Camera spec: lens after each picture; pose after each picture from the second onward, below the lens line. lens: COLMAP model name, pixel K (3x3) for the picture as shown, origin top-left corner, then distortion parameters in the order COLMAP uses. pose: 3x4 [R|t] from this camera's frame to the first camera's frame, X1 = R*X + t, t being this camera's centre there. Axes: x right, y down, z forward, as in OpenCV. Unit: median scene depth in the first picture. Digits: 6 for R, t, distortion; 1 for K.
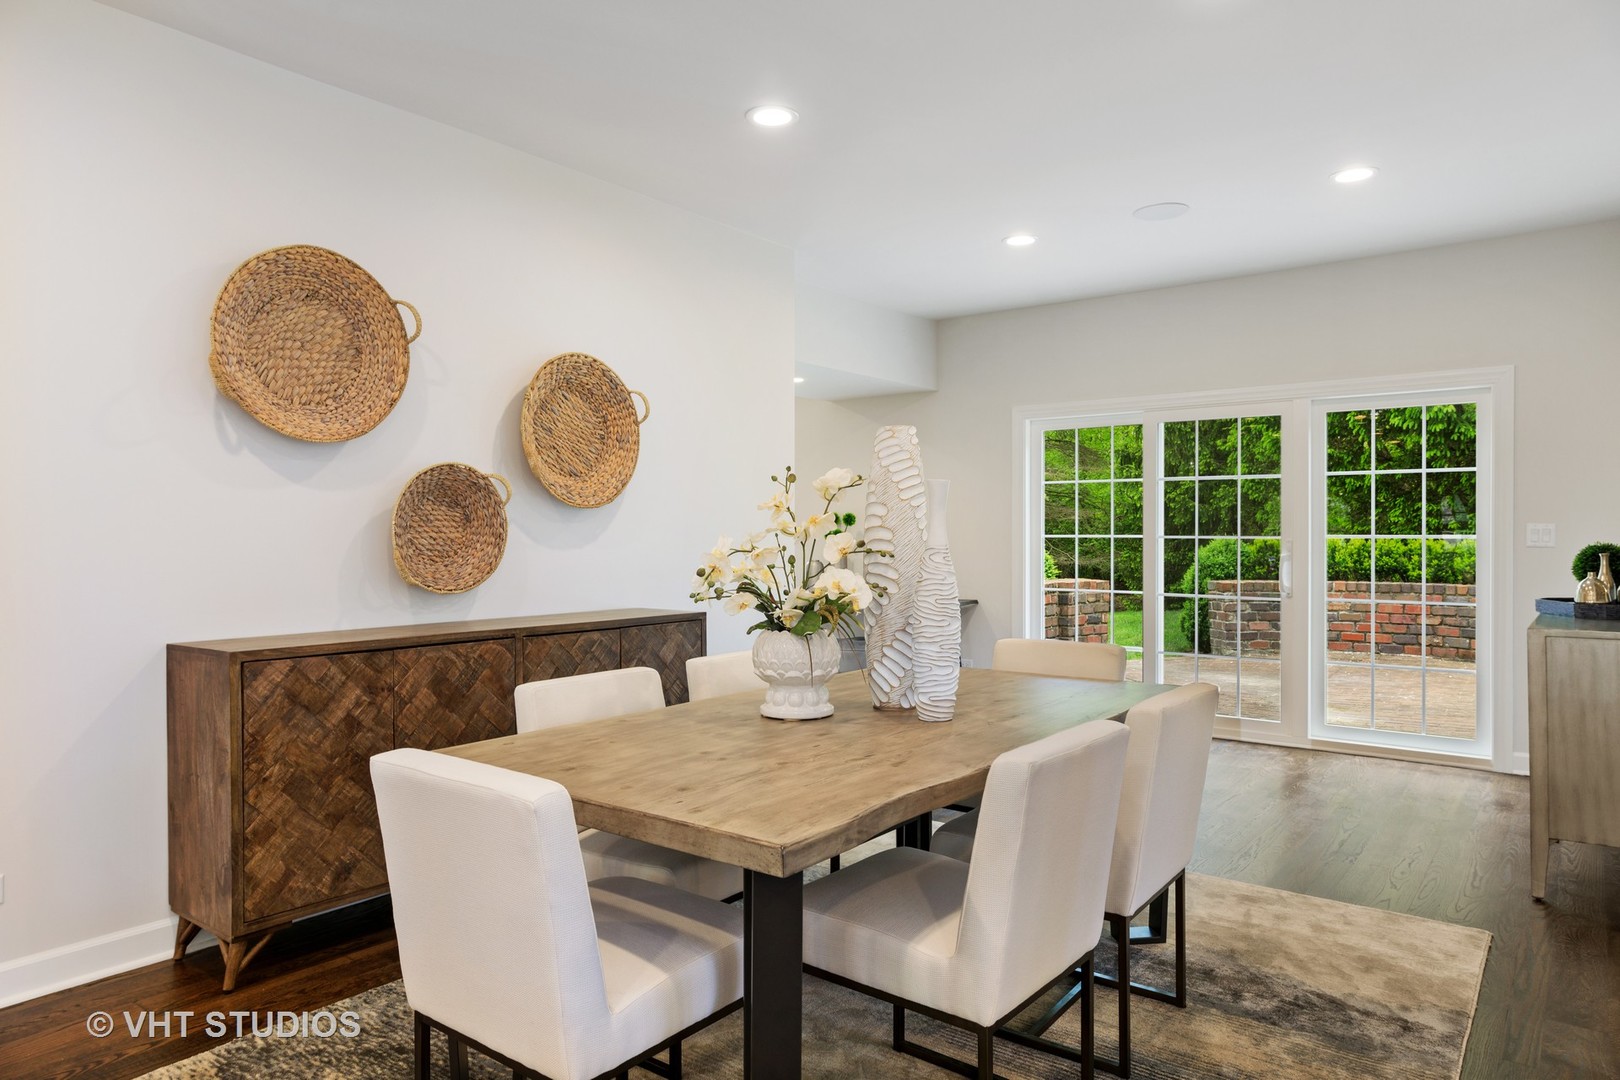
lens RADIAL K [[1034.4, 0, 810.6], [0, 1034.4, 534.3], [0, 0, 1]] dist [-0.003111, -0.000300]
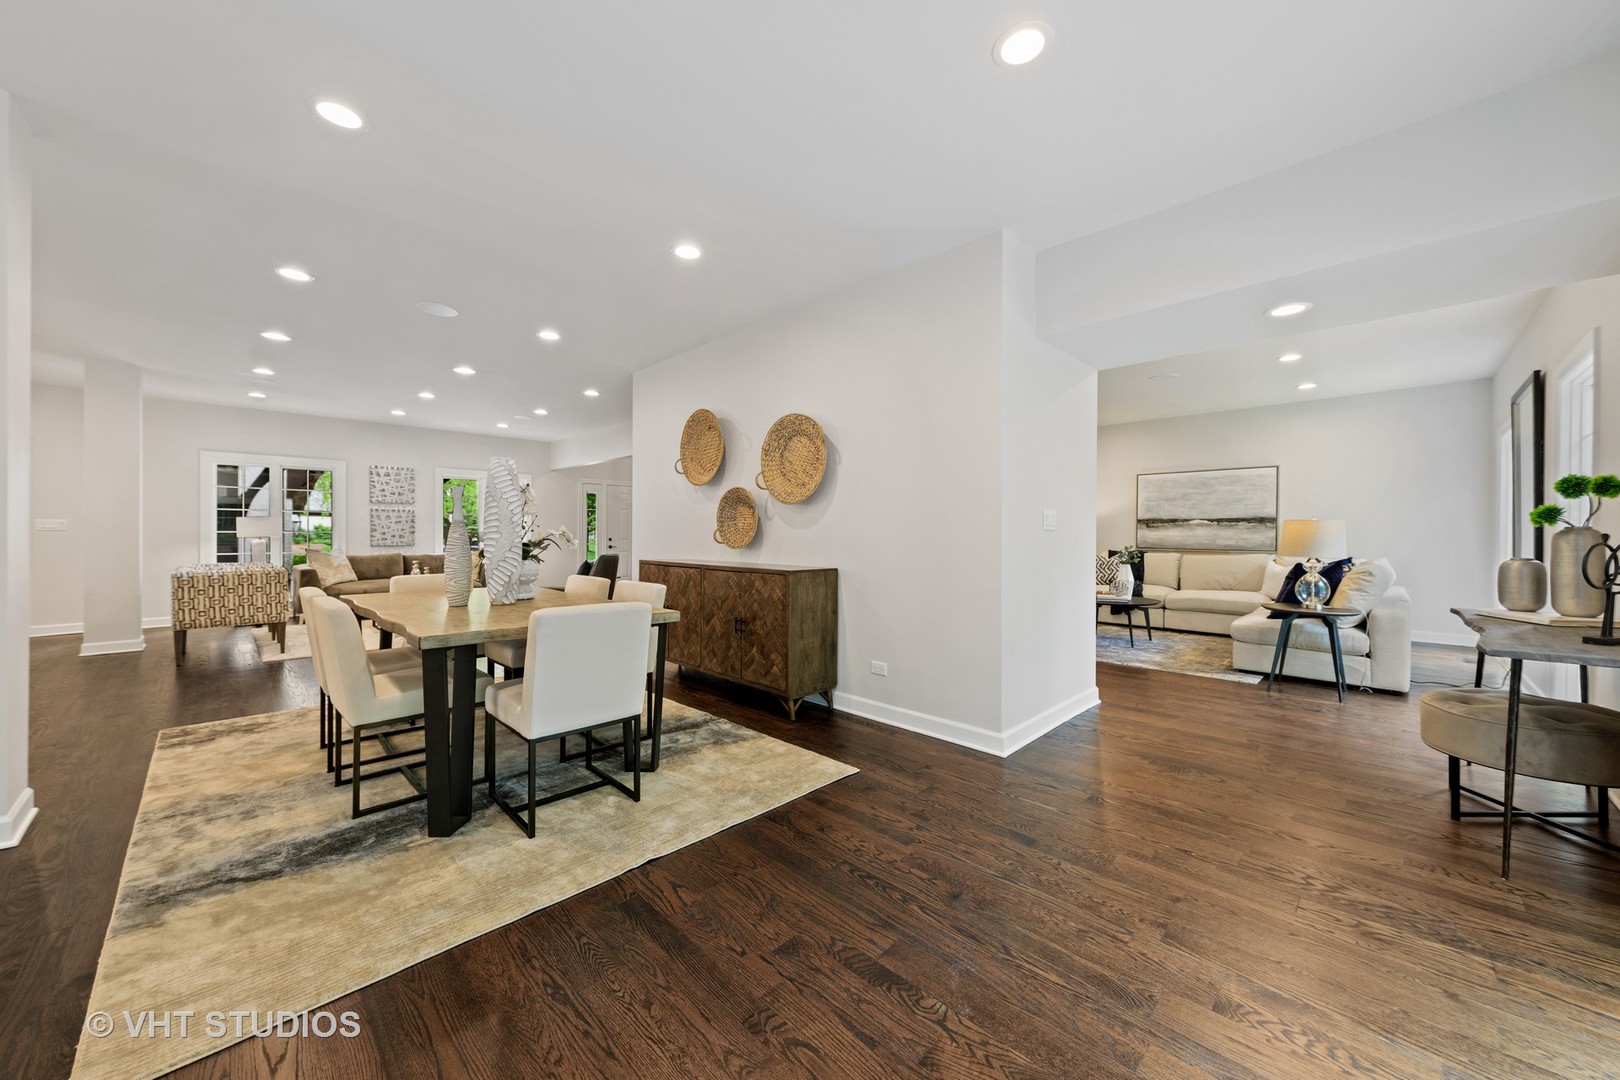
lens RADIAL K [[593.9, 0, 817.1], [0, 593.9, 535.6], [0, 0, 1]] dist [0.000723, 0.000017]
pose [[-0.097699, 0.008038, -0.995184, 0.888193], [-0.014367, 0.999852, 0.009487, 0.018072], [0.995112, 0.015225, -0.097569, 1.344150]]
